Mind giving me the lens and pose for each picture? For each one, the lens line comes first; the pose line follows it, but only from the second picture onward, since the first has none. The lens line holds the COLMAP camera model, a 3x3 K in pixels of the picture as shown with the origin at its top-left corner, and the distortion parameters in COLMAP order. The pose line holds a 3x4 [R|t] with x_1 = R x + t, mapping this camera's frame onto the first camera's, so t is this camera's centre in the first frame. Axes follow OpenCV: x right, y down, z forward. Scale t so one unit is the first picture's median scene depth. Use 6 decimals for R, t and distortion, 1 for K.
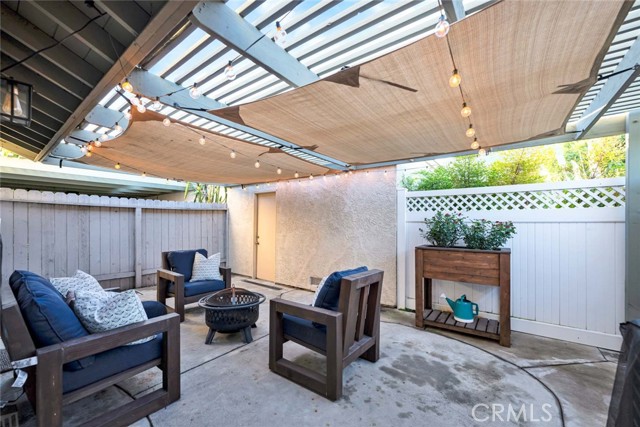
lens RADIAL K [[256.1, 0, 318.0], [0, 256.1, 218.3], [0, 0, 1]] dist [0.001168, 0.000142]
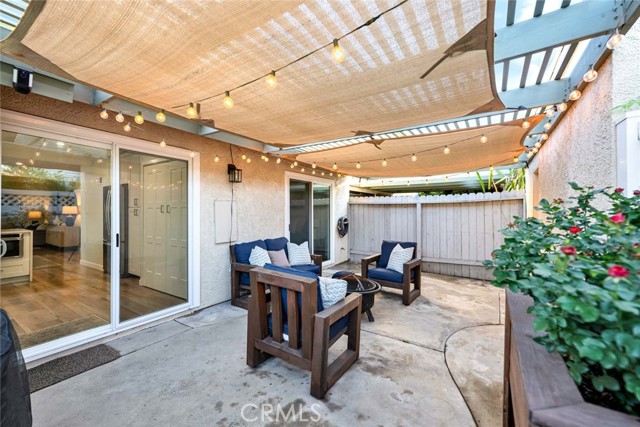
lens RADIAL K [[263.7, 0, 321.8], [0, 263.7, 208.4], [0, 0, 1]] dist [-0.000383, -0.000177]
pose [[0.080136, -0.019643, -0.996590, 0.486724], [0.018415, 0.999664, -0.018223, -0.002949], [0.996614, -0.016892, 0.080471, 0.448925]]
